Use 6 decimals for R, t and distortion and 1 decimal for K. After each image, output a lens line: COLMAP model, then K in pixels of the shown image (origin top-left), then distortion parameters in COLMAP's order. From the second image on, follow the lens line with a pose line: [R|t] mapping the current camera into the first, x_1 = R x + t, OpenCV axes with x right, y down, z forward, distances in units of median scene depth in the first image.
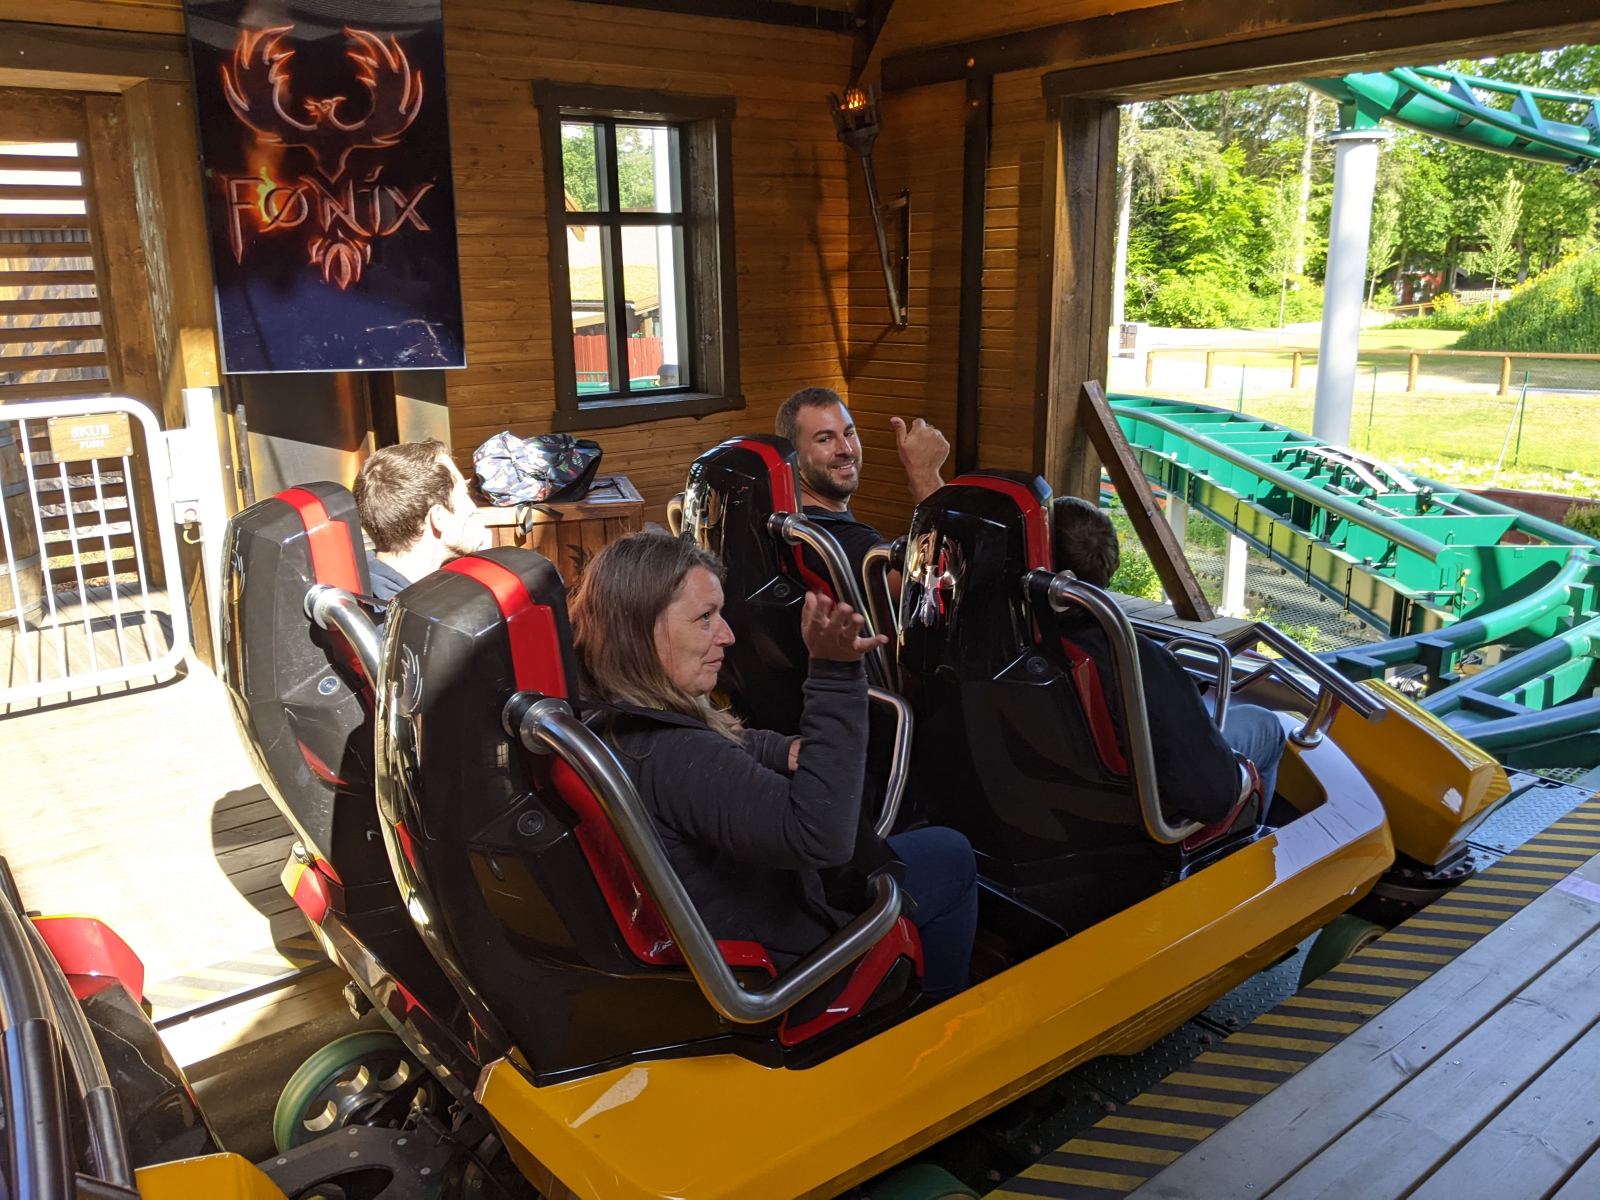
lens RADIAL K [[1267.8, 0, 780.8], [0, 1267.8, 609.4], [0, 0, 1]] dist [0.030699, -0.073277]
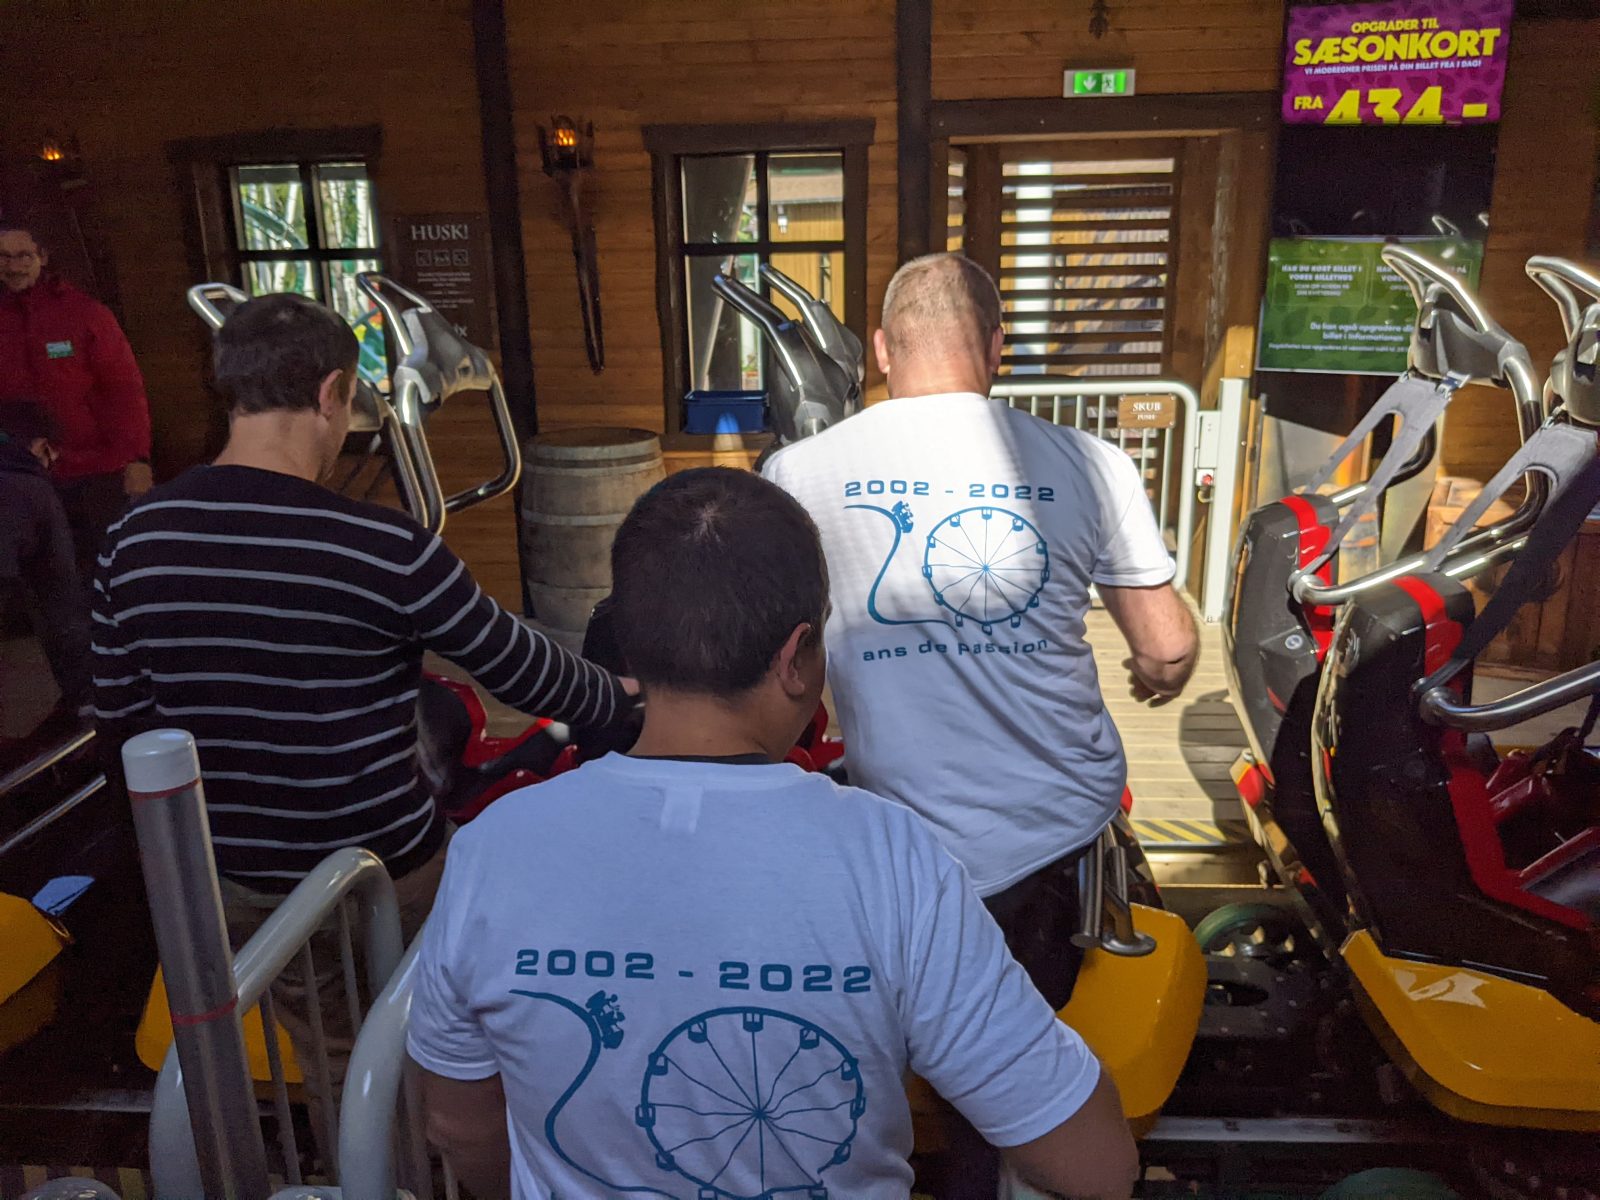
lens RADIAL K [[1257.1, 0, 804.9], [0, 1257.1, 592.3], [0, 0, 1]] dist [0.039013, -0.079514]
pose [[0.741570, 0.184796, -0.644922, 0.052691], [-0.163150, 0.982130, 0.093821, -0.014720], [0.650735, 0.035644, 0.758468, -0.162856]]
